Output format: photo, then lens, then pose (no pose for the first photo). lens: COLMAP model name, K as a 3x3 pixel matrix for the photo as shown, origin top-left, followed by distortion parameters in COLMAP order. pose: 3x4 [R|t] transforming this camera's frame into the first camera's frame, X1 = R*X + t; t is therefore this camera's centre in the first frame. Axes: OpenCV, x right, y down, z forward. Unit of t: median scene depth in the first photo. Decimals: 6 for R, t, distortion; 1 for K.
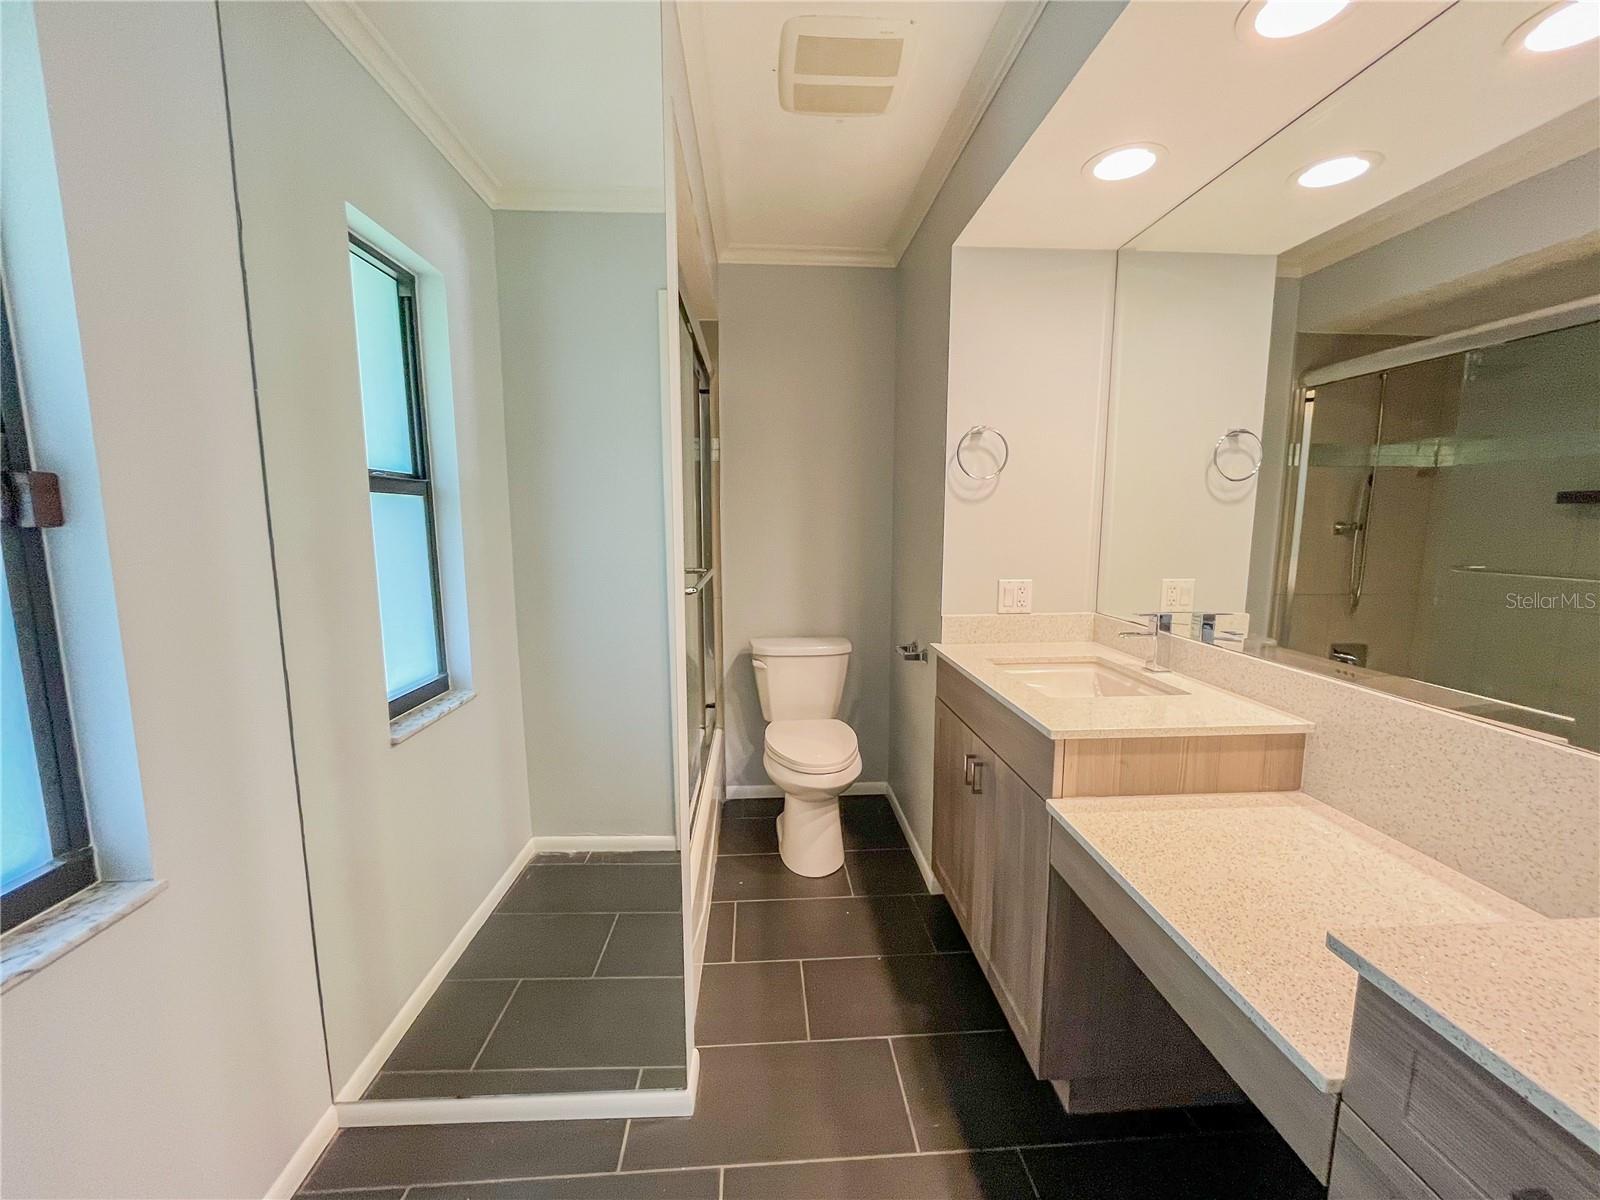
lens RADIAL K [[663.8, 0, 800.0], [0, 663.8, 600.0], [0, 0, 1]] dist [-0.000826, 0.000515]
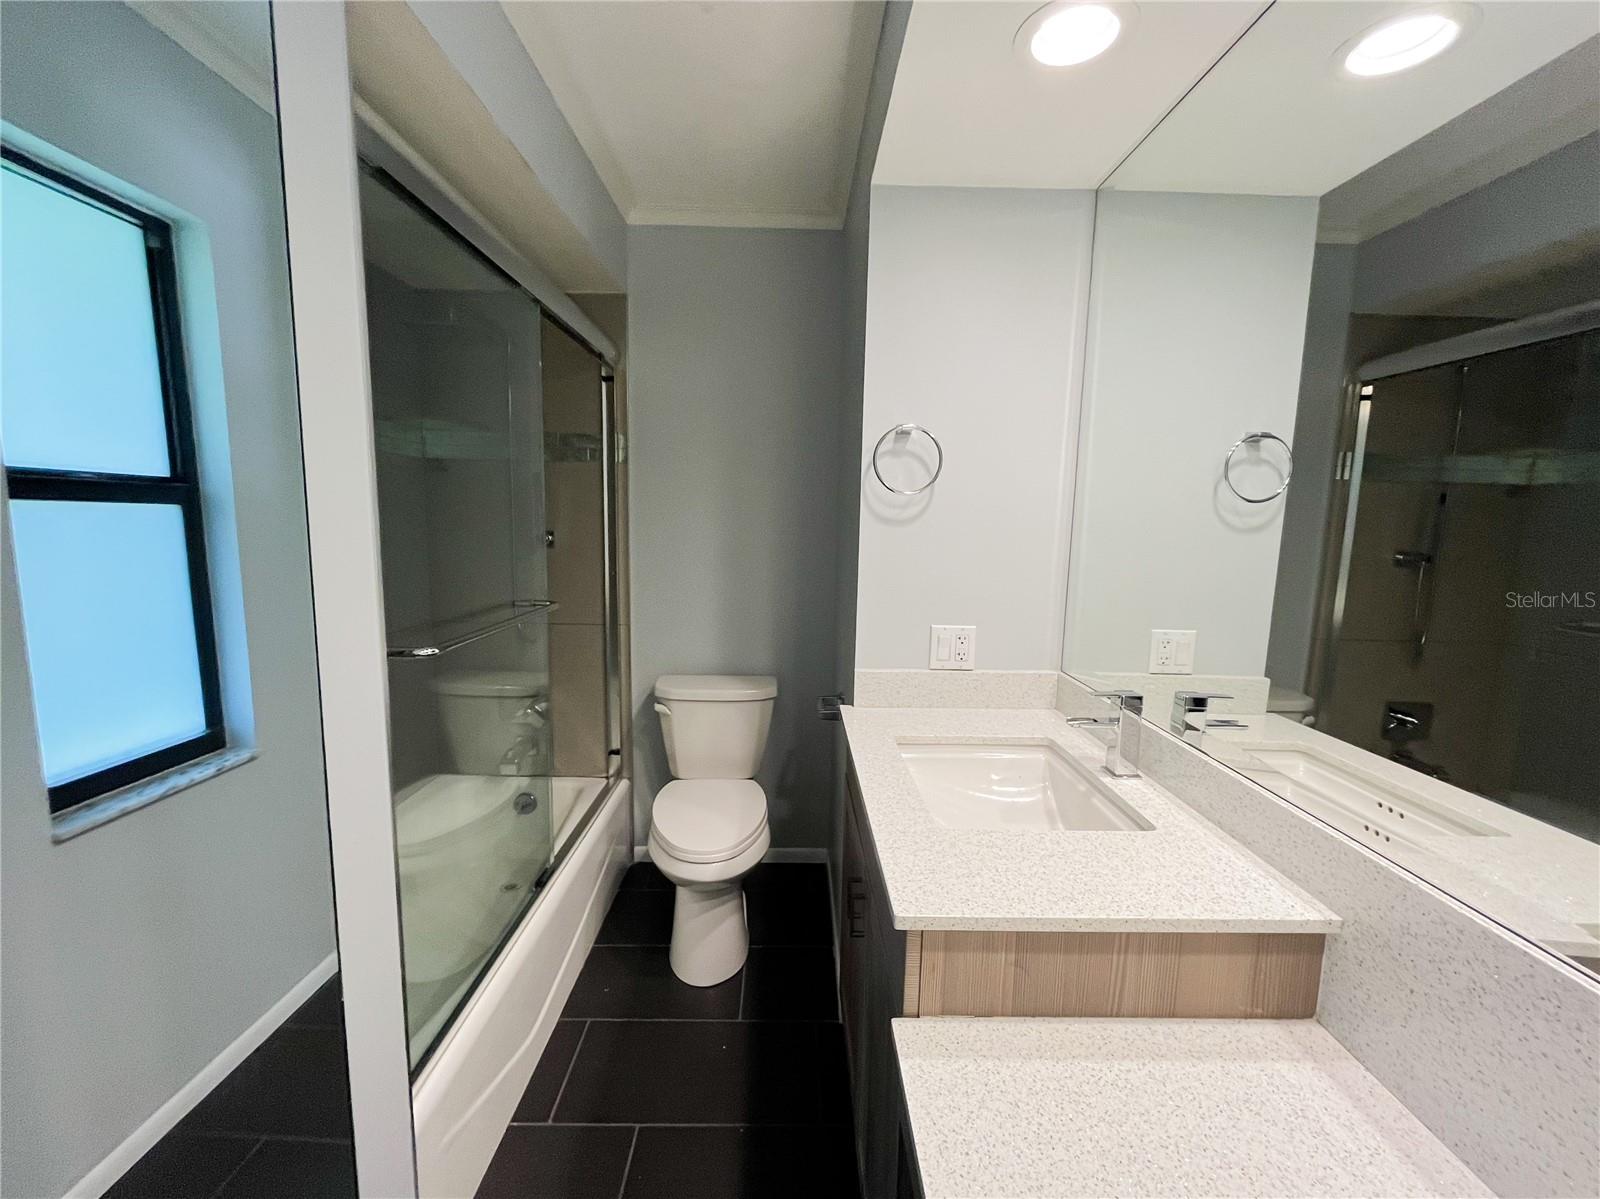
lens RADIAL K [[666.9, 0, 800.0], [0, 666.9, 599.5], [0, 0, 1]] dist [-0.001360, -0.000091]
pose [[0.998275, 0.026293, -0.052494, 0.189394], [-0.026270, 0.999654, 0.001135, -0.057654], [0.052506, 0.000246, 0.998621, 0.226288]]
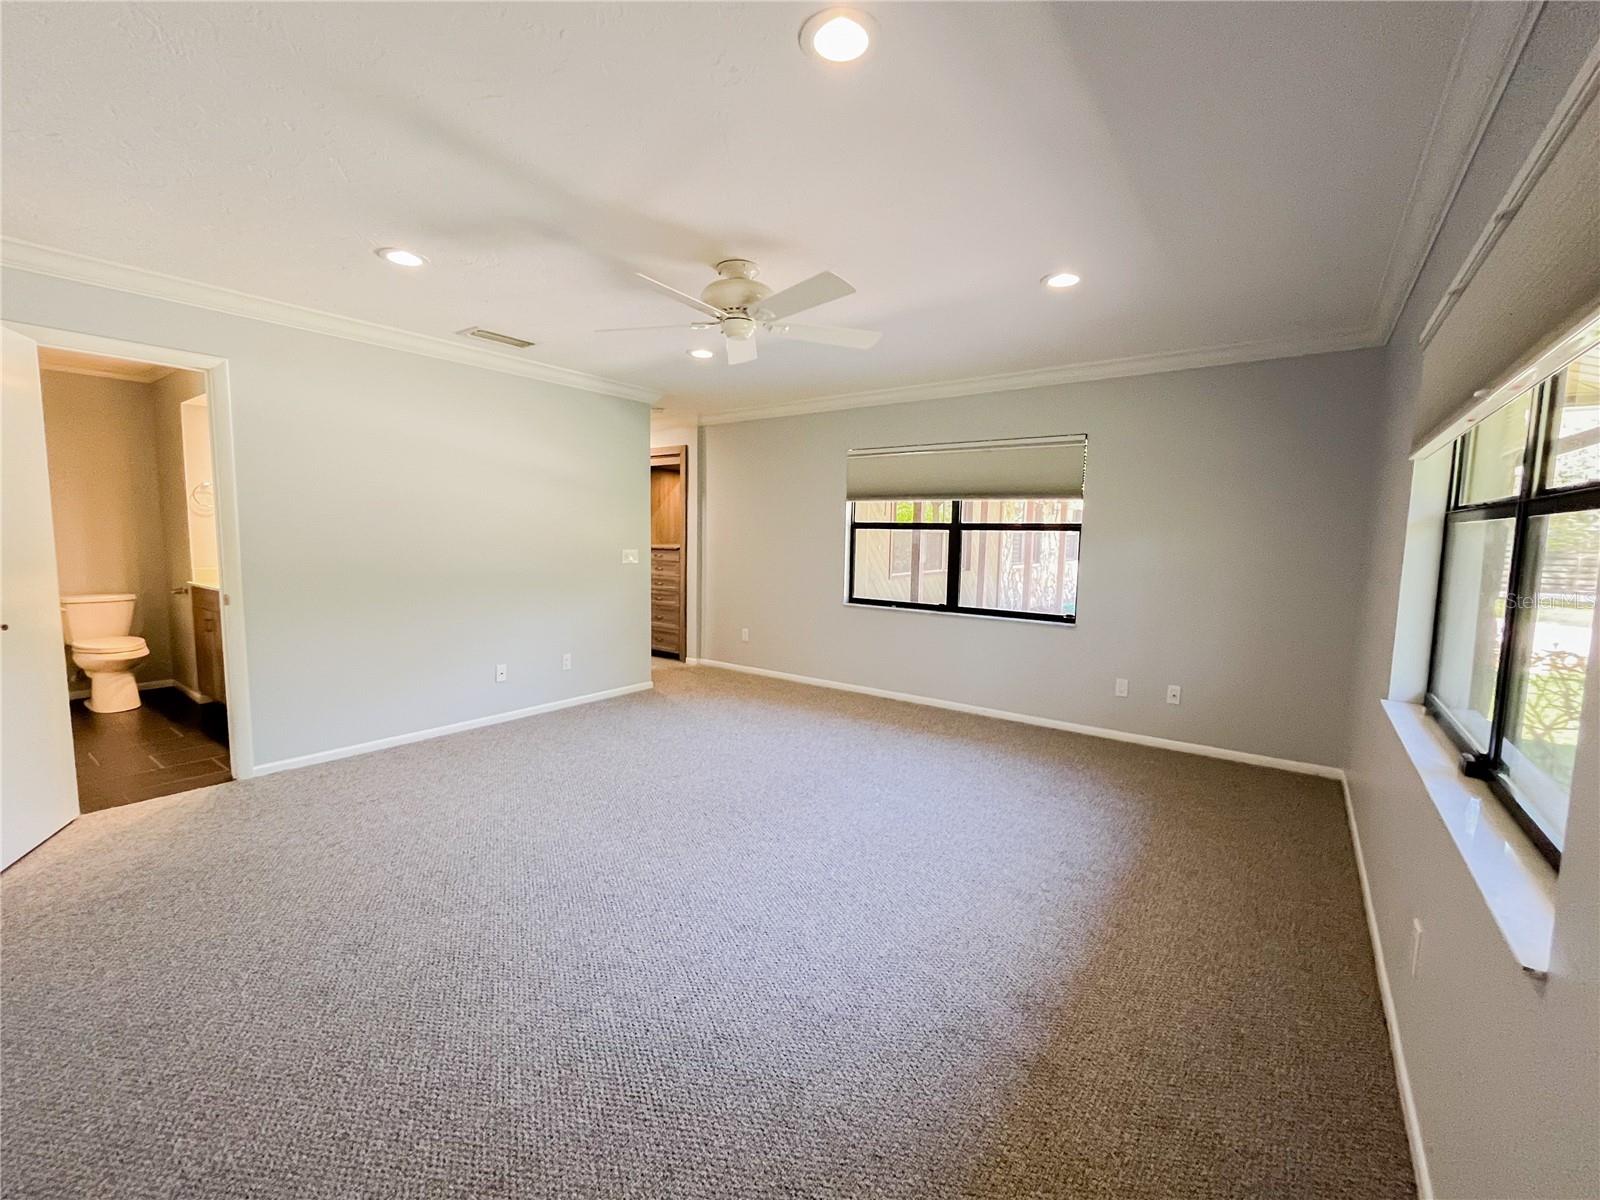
lens RADIAL K [[663.8, 0, 800.0], [0, 663.8, 600.0], [0, 0, 1]] dist [-0.000826, 0.000515]
pose [[0.639583, -0.061726, 0.766240, -0.197055], [0.079337, 0.996748, 0.014072, 0.269161], [-0.764617, 0.051791, 0.642401, -2.010675]]
